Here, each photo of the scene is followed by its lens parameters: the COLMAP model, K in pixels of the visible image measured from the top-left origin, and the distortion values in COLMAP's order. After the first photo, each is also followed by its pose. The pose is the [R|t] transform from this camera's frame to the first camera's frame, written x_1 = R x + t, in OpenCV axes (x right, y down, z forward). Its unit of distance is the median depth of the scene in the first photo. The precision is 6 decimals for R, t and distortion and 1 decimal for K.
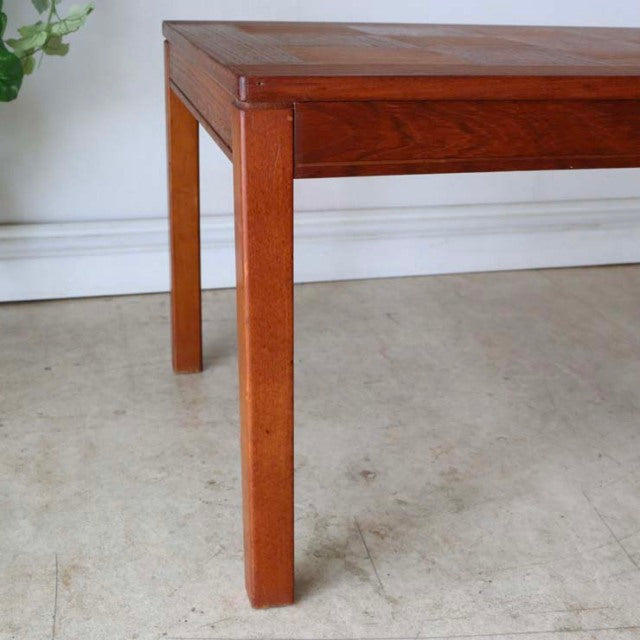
lens RADIAL K [[963.3, 0, 318.8], [0, 963.3, 339.7], [0, 0, 1]] dist [-0.089690, 0.000000]
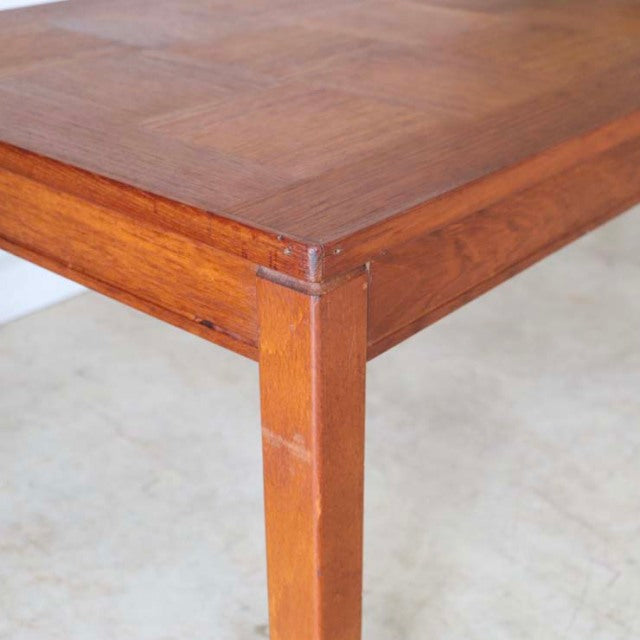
lens RADIAL K [[1161.0, 0, 320.9], [0, 1161.0, 320.0], [0, 0, 1]] dist [-0.053763, 0.000000]
pose [[0.822990, -0.266227, 0.501807, -0.335016], [0.225493, 0.963905, 0.141565, -0.234852], [-0.521383, -0.003352, 0.853316, 0.228483]]
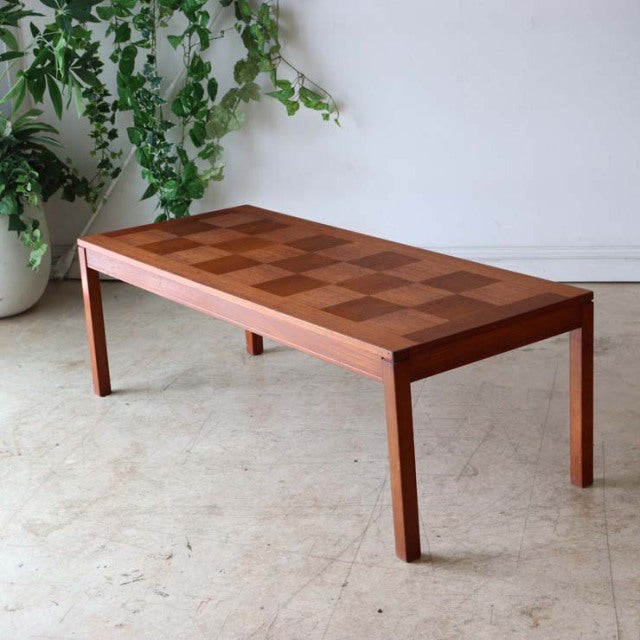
lens RADIAL K [[1351.9, 0, 315.4], [0, 1351.9, 342.4], [0, 0, 1]] dist [0.057021, 0.000000]
pose [[0.893470, 0.070958, -0.443482, 2.127403], [-0.095181, 0.994927, -0.032569, 0.294058], [0.438921, 0.071311, 0.895692, -2.789149]]
